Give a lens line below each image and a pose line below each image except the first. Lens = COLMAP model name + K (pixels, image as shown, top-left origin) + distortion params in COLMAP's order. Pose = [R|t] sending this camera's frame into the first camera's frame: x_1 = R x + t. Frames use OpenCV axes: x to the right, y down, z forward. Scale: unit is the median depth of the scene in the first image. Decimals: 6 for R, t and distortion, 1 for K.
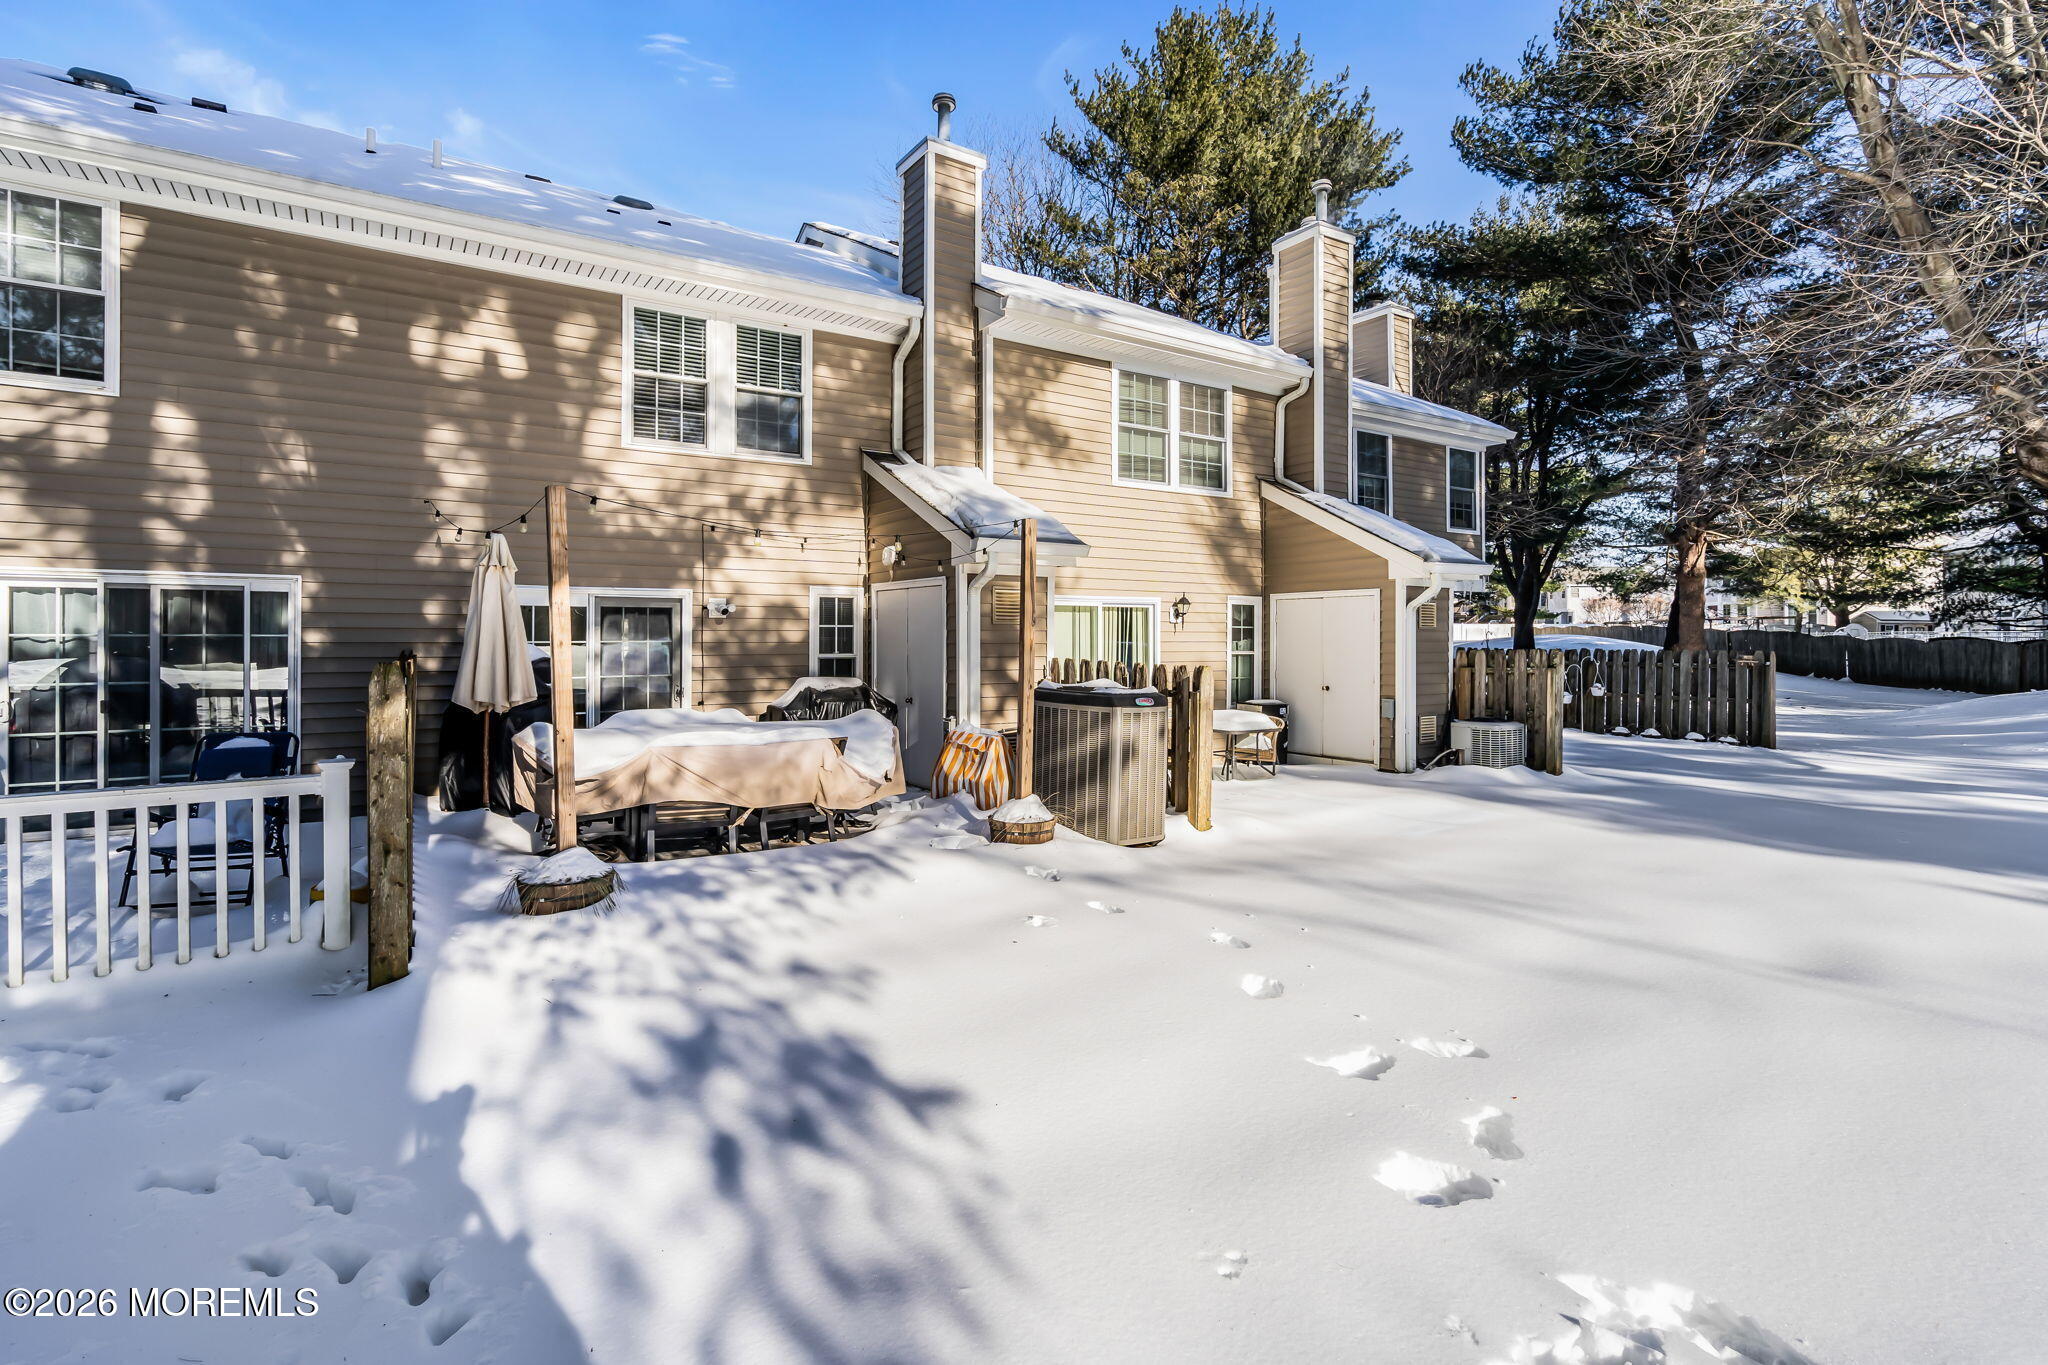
lens RADIAL K [[963.4, 0, 1015.0], [0, 963.4, 637.1], [0, 0, 1]] dist [-0.001952, -0.000266]
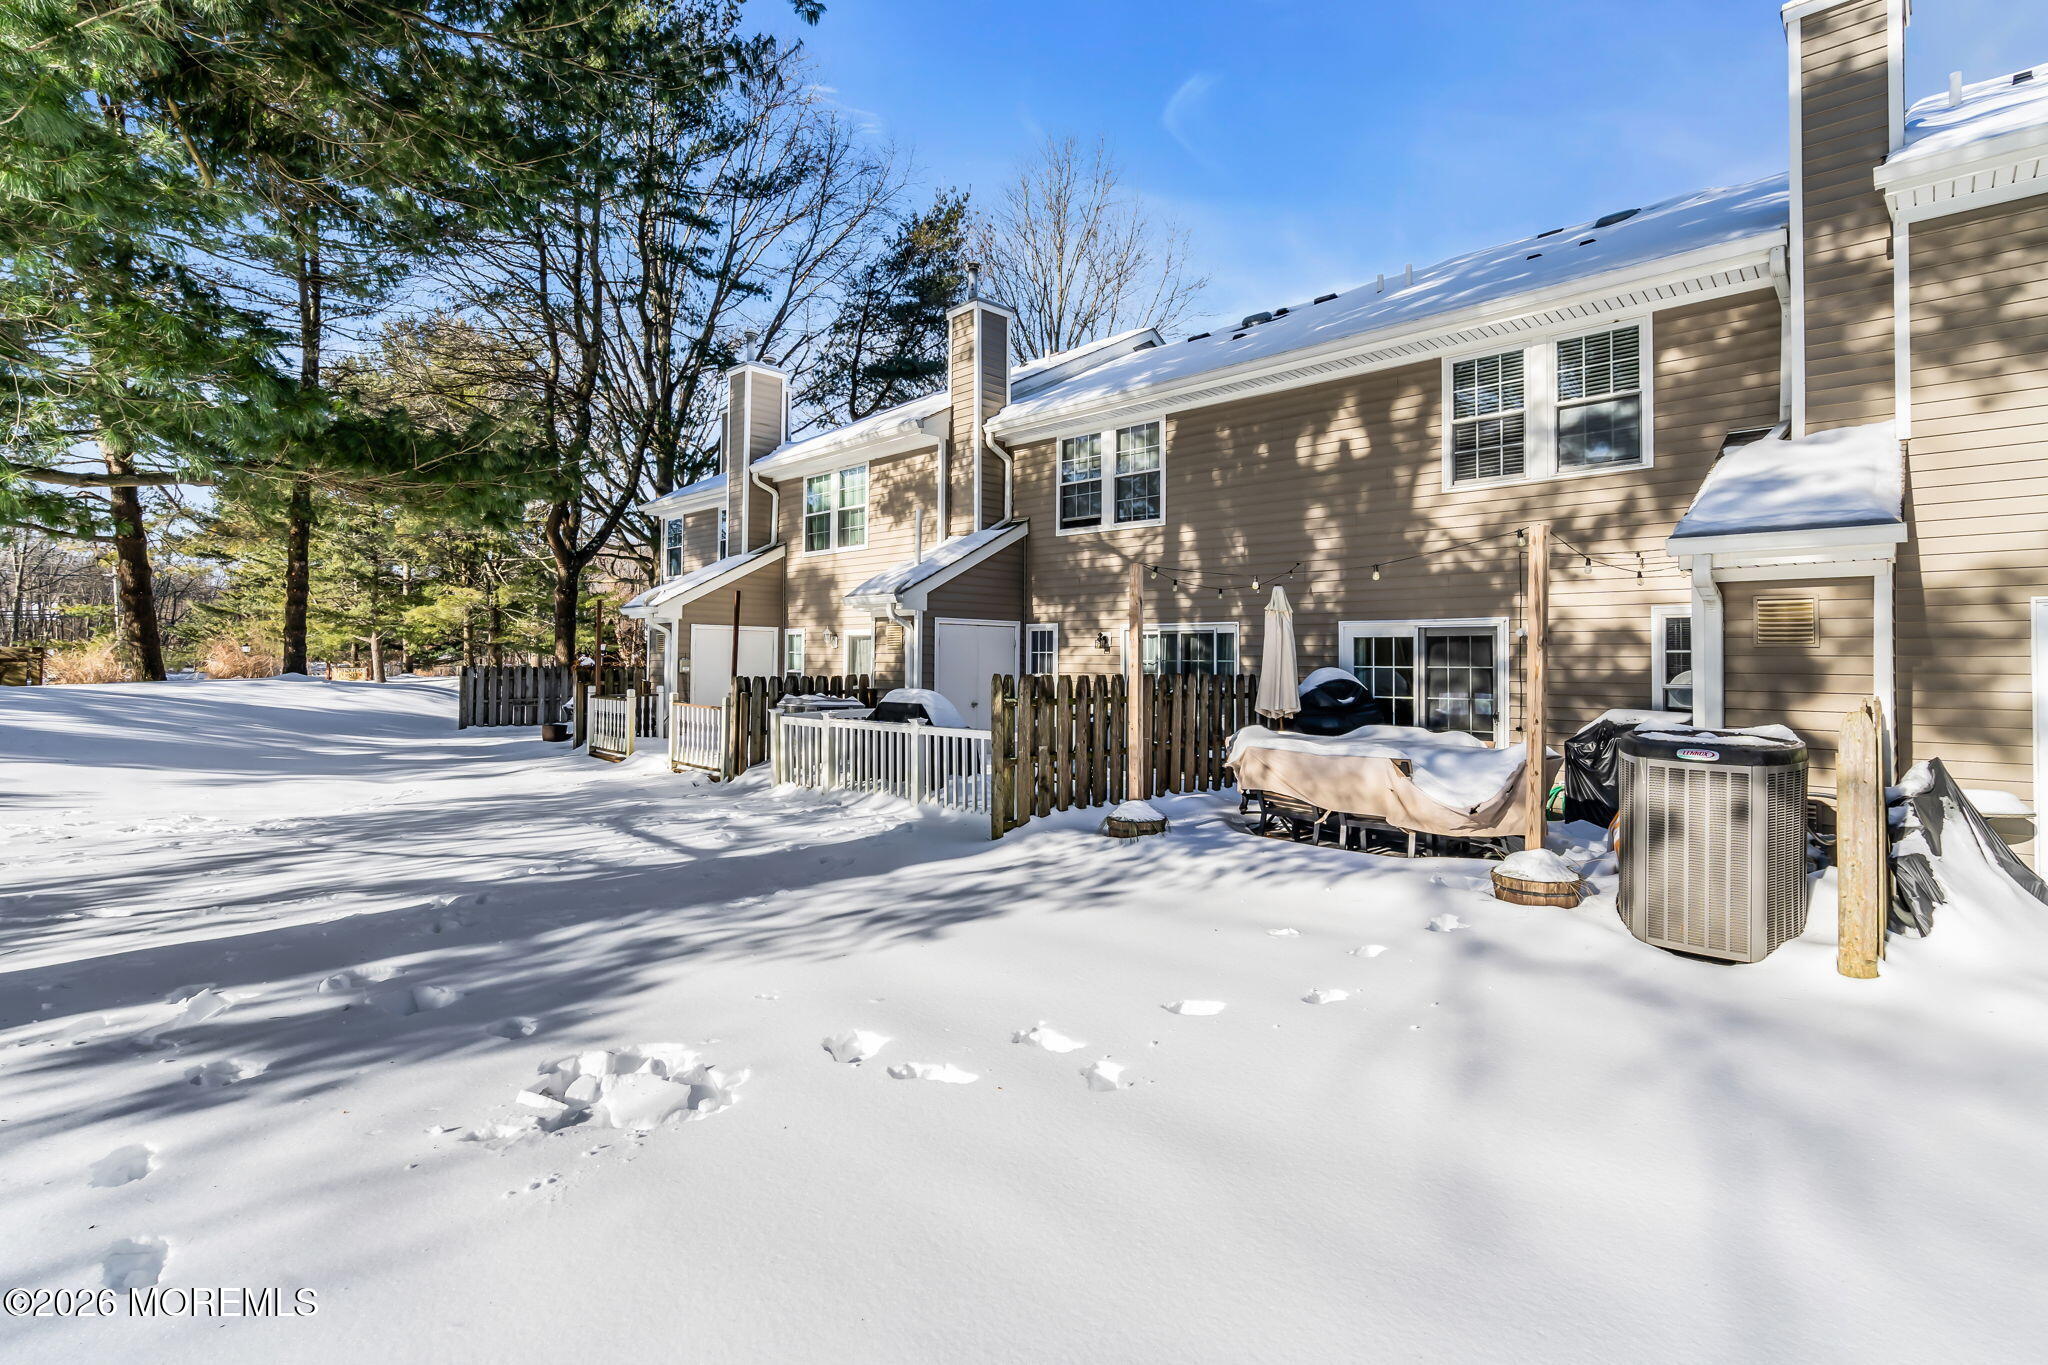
lens RADIAL K [[963.4, 0, 1015.0], [0, 963.4, 637.1], [0, 0, 1]] dist [-0.001952, -0.000266]
pose [[0.214323, -0.025166, -0.976439, 0.534485], [-0.007547, 0.999596, -0.027420, 0.002750], [0.976734, 0.013246, 0.214046, 0.264047]]
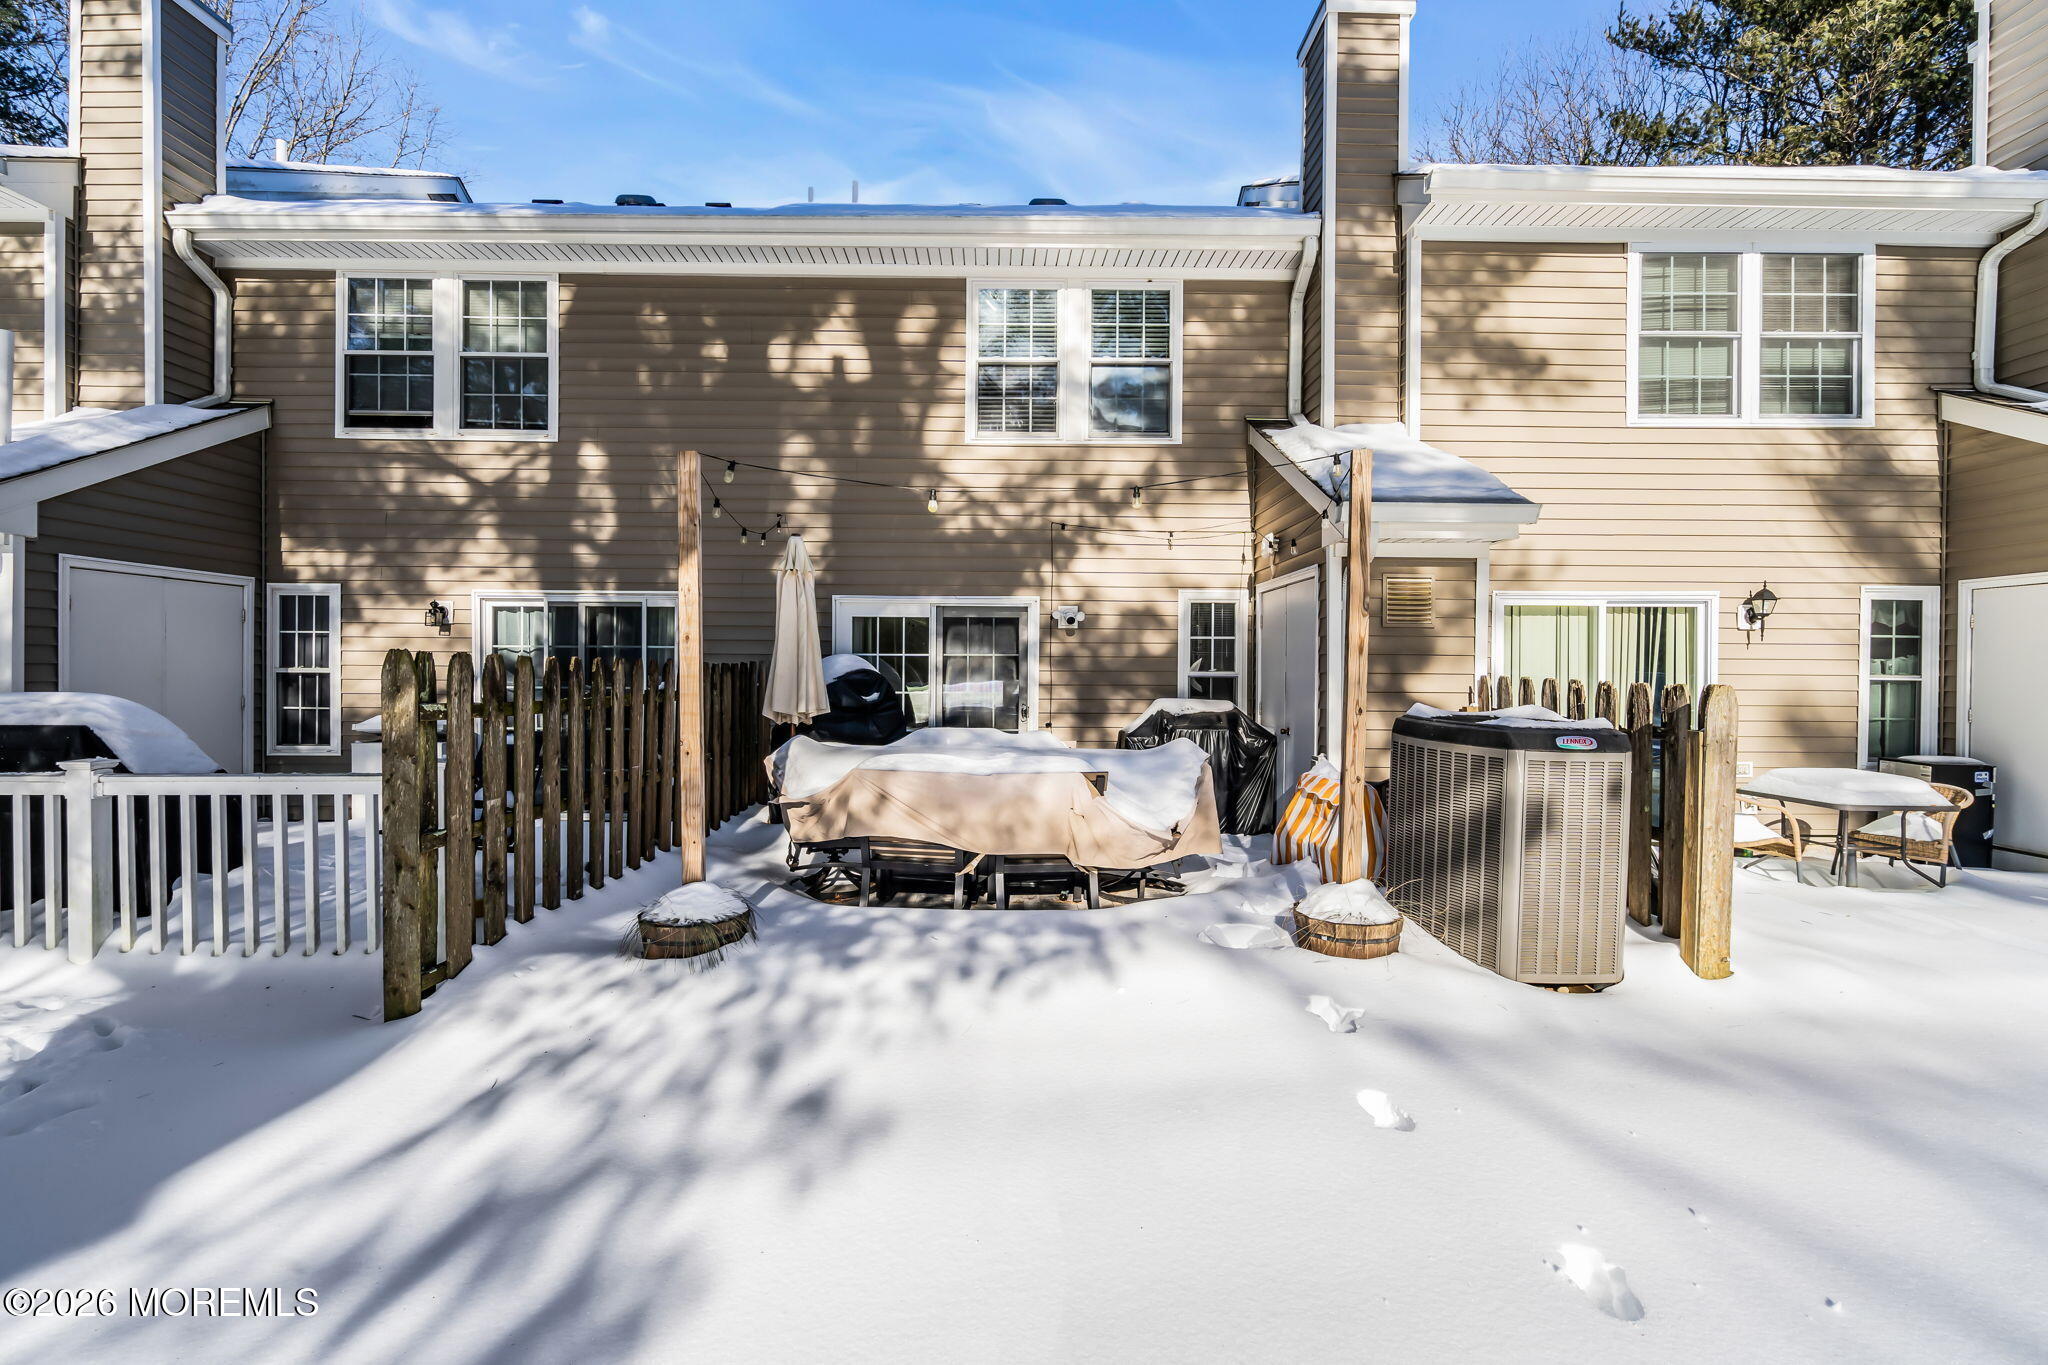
lens RADIAL K [[940.4, 0, 1013.5], [0, 940.4, 678.9], [0, 0, 1]] dist [-0.012595, 0.007103]
pose [[0.840647, 0.009170, -0.541506, 0.113974], [-0.004869, 0.999944, 0.009373, 0.018497], [0.541561, -0.005243, 0.840645, 0.252893]]
